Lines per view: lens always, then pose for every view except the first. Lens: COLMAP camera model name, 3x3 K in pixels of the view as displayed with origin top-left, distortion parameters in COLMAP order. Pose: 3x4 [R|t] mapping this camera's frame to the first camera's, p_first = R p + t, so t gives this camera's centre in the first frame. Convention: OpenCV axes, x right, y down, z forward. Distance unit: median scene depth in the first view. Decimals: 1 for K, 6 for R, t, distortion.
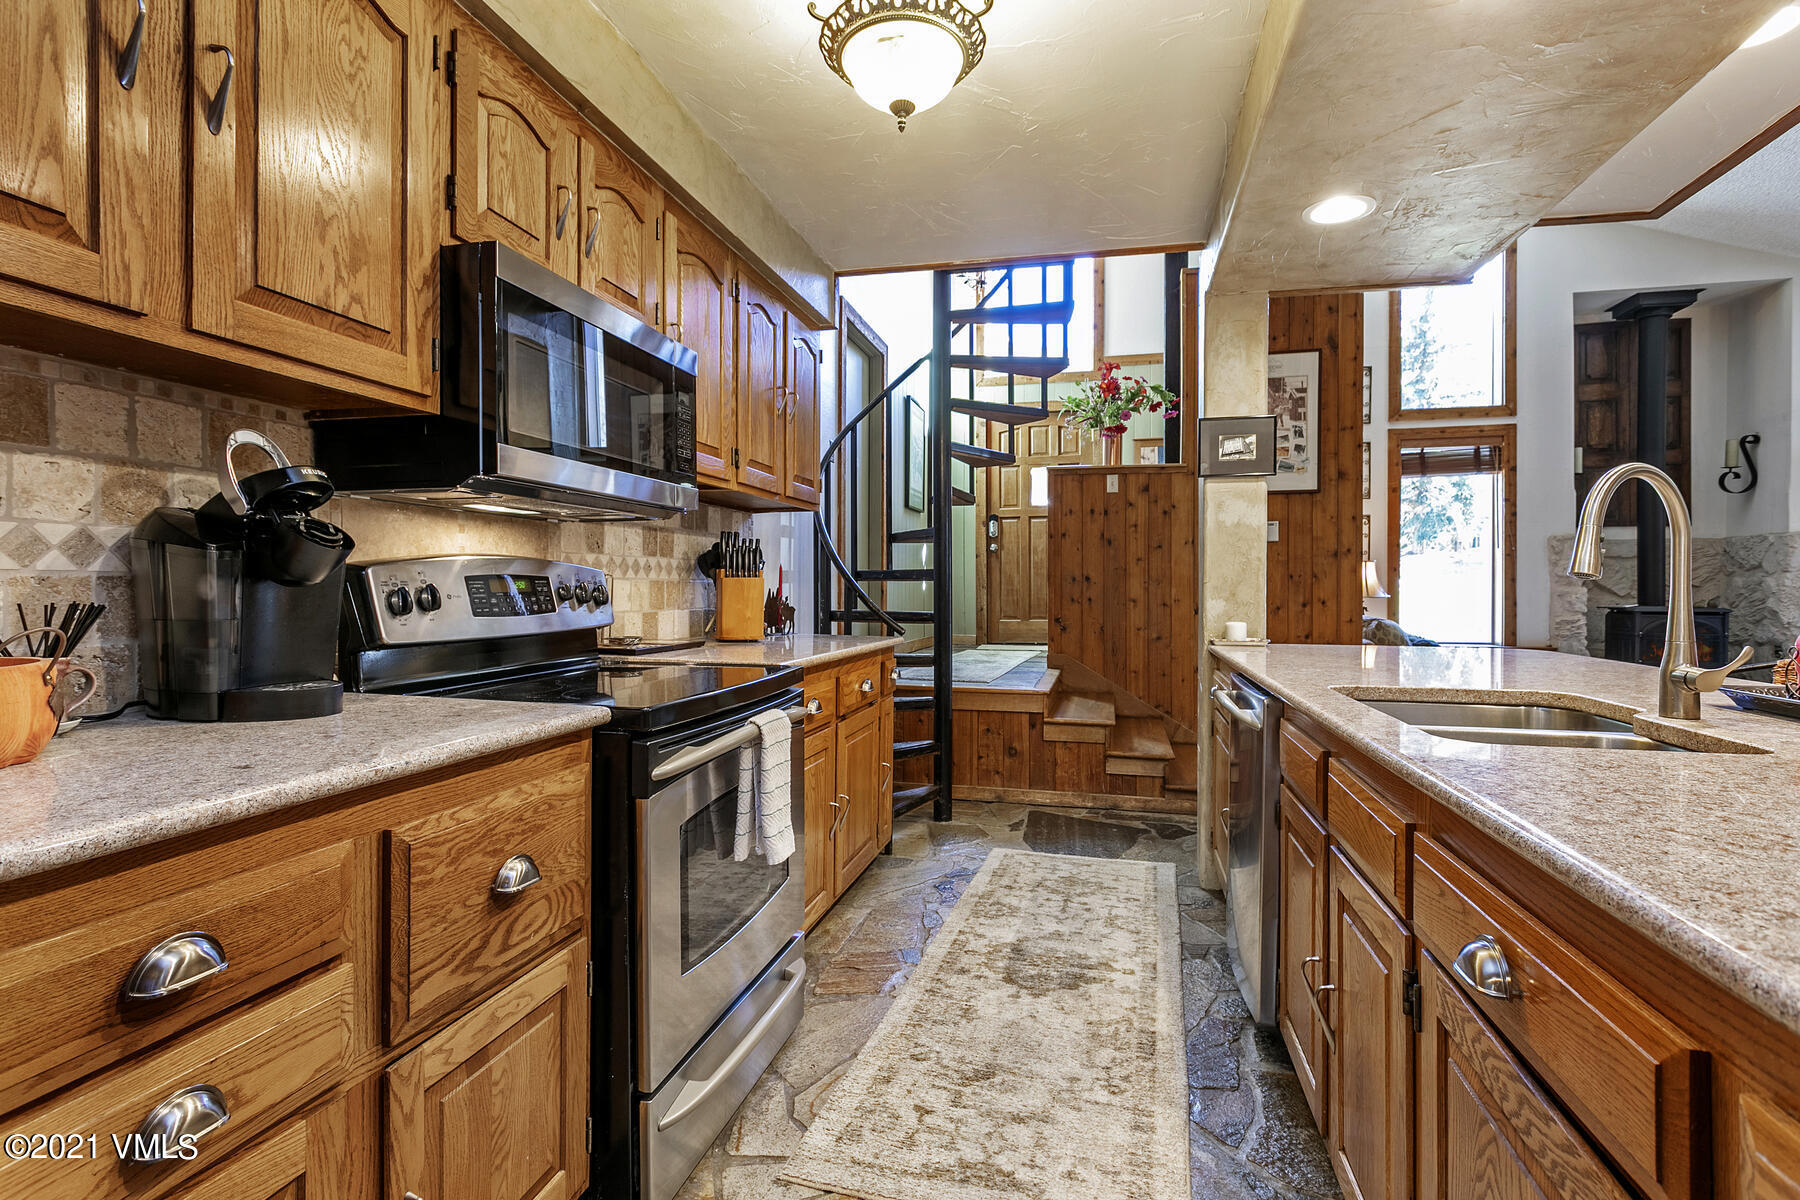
lens RADIAL K [[883.5, 0, 901.5], [0, 883.5, 597.3], [0, 0, 1]] dist [-0.000223, 0.000263]
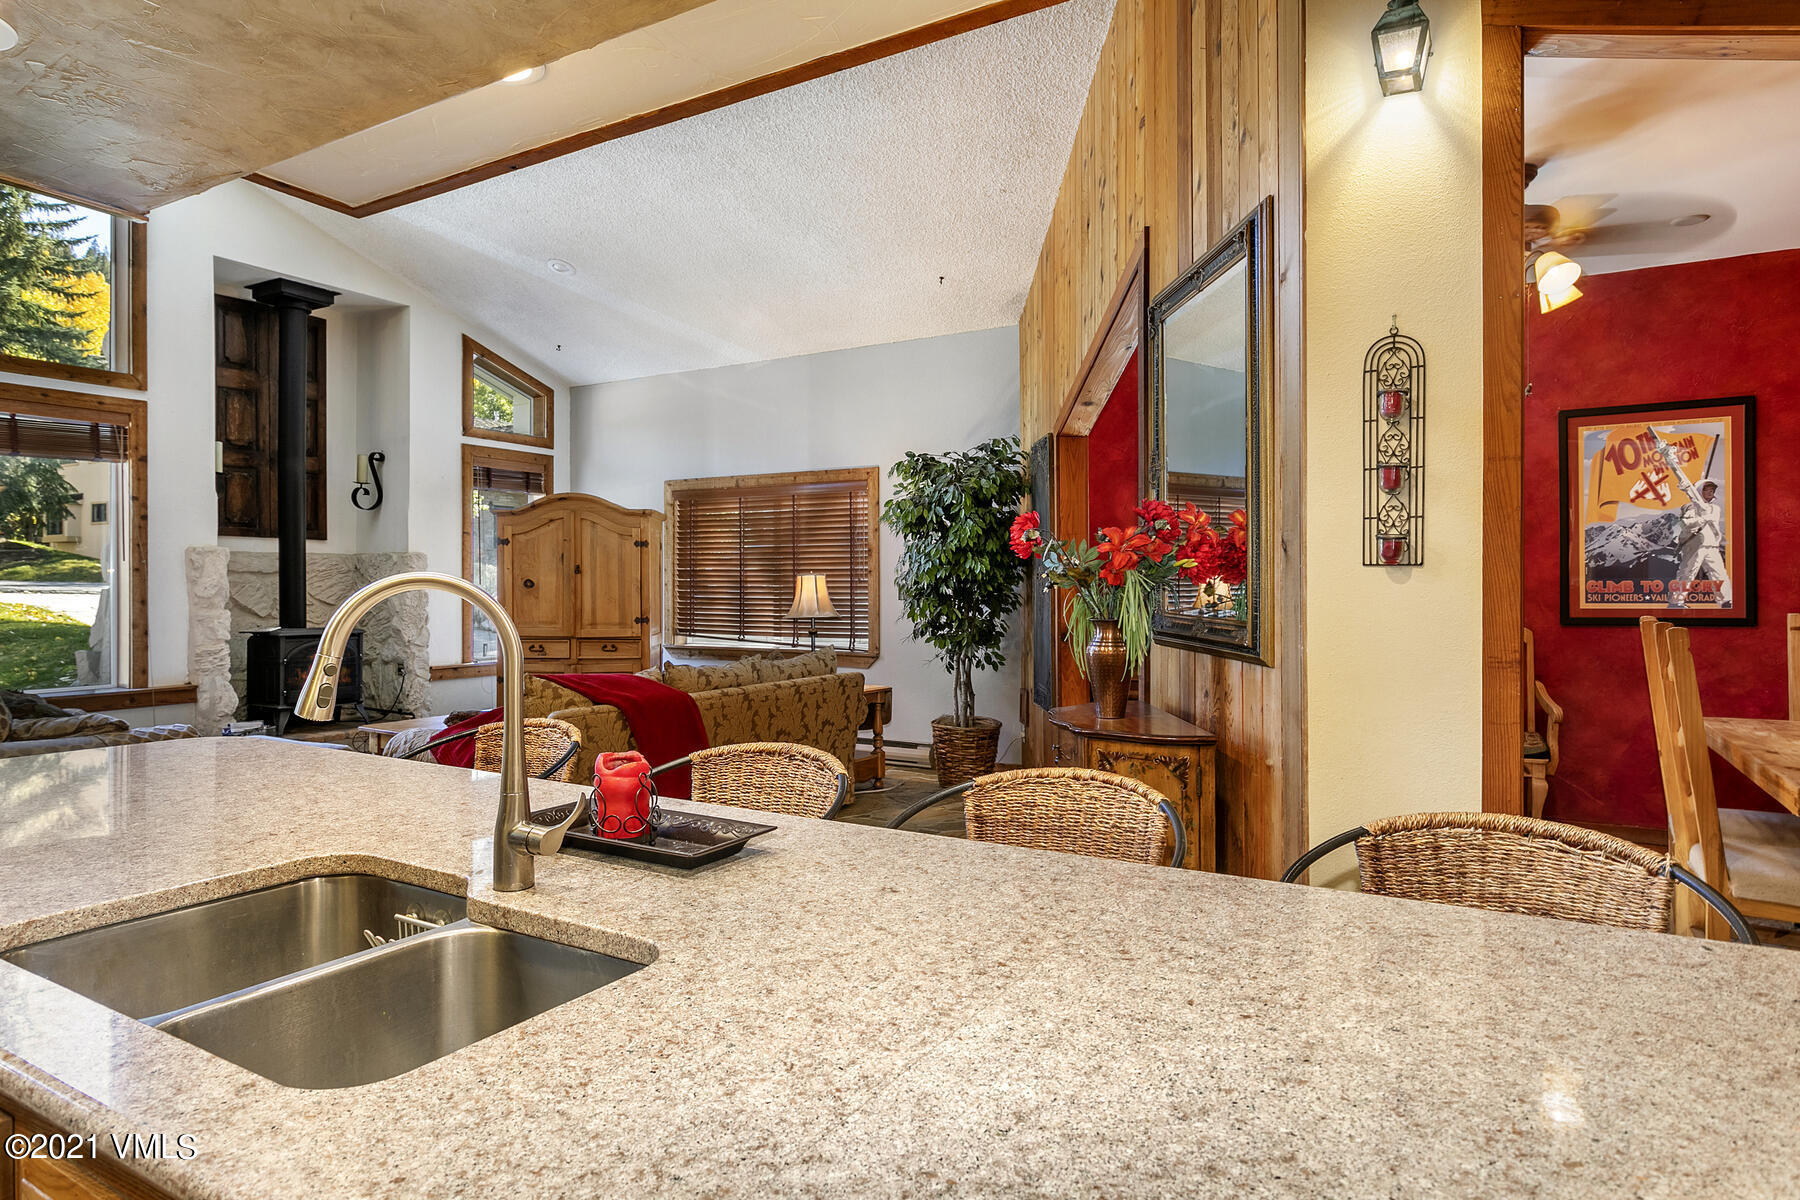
lens RADIAL K [[1046.0, 0, 886.7], [0, 1046.0, 583.3], [0, 0, 1]] dist [0.005323, -0.000949]
pose [[0.312263, 0.004767, 0.949984, 0.019413], [0.000355, 0.999987, -0.005134, -0.030532], [-0.949996, 0.001941, 0.312257, 0.088181]]
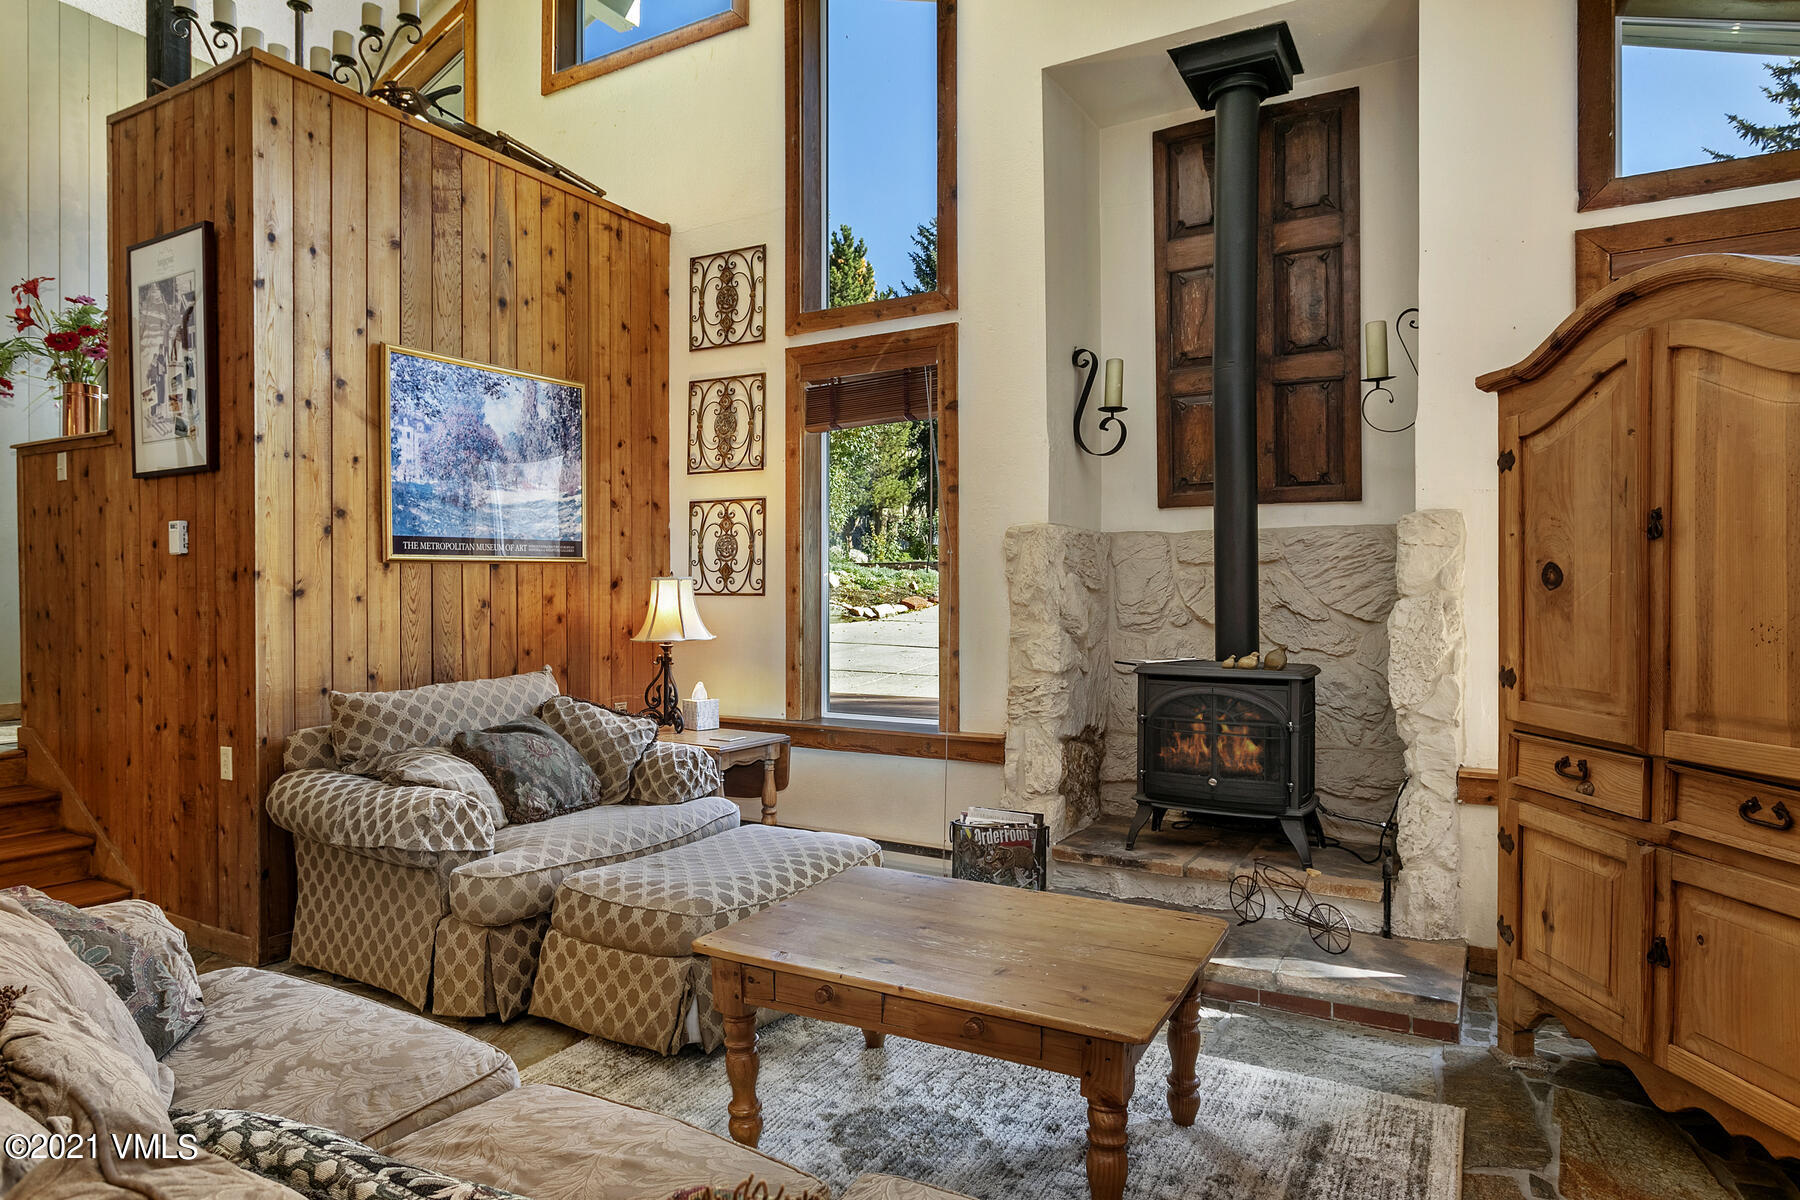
lens RADIAL K [[1046.0, 0, 897.9], [0, 1046.0, 601.4], [0, 0, 1]] dist [0.005323, -0.000949]
pose [[0.955791, 0.001837, -0.294042, 0.851694], [0.000668, 0.999964, 0.008418, -0.029924], [0.294047, -0.008243, 0.955755, 0.368040]]
